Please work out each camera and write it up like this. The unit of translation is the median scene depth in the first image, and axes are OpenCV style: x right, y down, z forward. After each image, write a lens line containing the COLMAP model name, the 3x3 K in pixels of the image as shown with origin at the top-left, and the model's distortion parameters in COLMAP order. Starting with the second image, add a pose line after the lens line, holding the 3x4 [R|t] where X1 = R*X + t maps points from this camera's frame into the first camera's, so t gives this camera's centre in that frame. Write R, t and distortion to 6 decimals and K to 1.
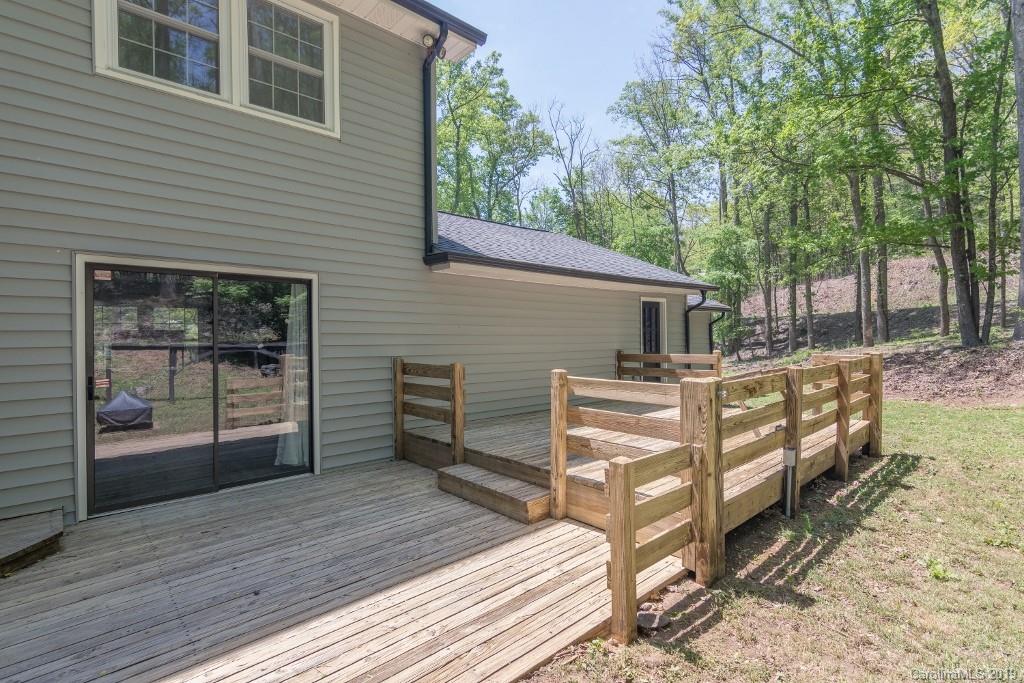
lens RADIAL K [[489.4, 0, 509.7], [0, 489.4, 337.9], [0, 0, 1]] dist [-0.005483, -0.000637]
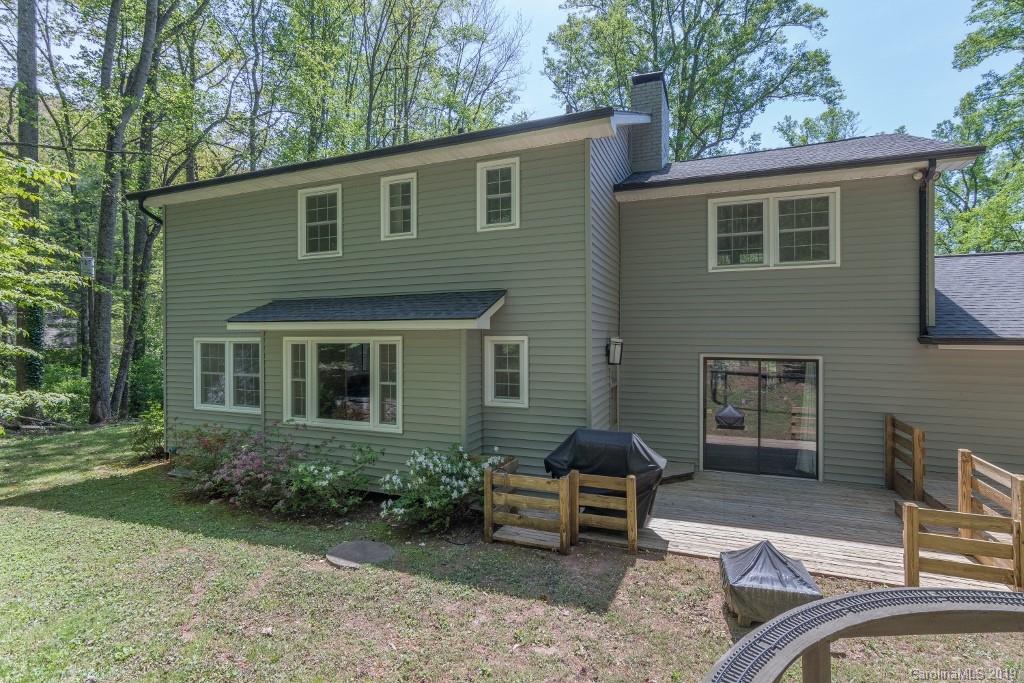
lens RADIAL K [[489.4, 0, 510.0], [0, 489.4, 339.1], [0, 0, 1]] dist [-0.005483, -0.000637]
pose [[0.422797, 0.012636, -0.906136, 0.616647], [-0.006797, 0.999919, 0.010773, -0.196467], [0.906199, 0.001605, 0.422849, -0.594040]]
